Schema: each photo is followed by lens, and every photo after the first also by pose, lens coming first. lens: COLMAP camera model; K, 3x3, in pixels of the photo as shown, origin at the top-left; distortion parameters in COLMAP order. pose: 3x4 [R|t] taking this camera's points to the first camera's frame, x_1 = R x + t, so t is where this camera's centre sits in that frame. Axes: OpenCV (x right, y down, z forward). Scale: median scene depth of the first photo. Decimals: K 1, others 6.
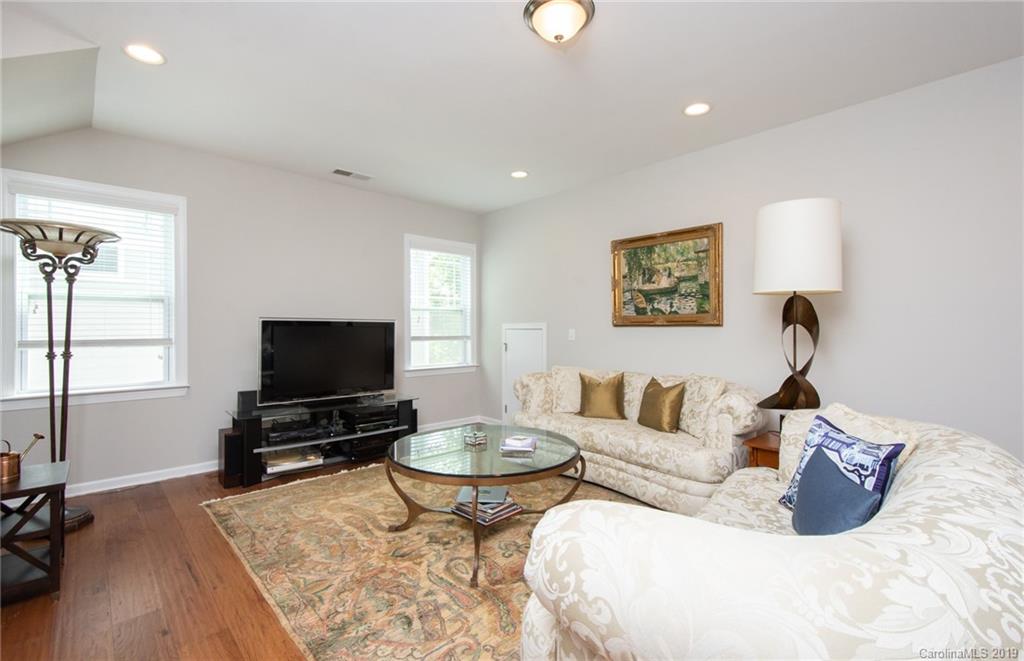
lens RADIAL K [[450.3, 0, 512.0], [0, 450.3, 330.5], [0, 0, 1]] dist [0.000910, 0.000061]
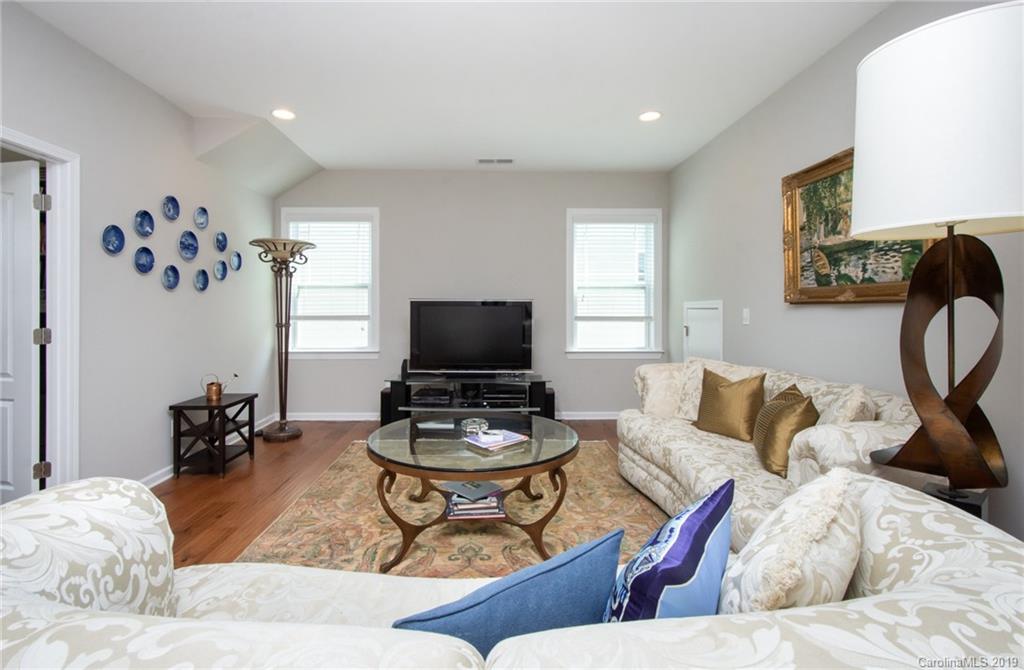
lens RADIAL K [[463.6, 0, 510.0], [0, 463.6, 314.0], [0, 0, 1]] dist [0.000261, 0.000037]
pose [[0.745074, 0.007732, -0.666937, 0.396186], [-0.003020, 0.999962, 0.008219, 0.000864], [0.666974, -0.004110, 0.745069, 0.220868]]
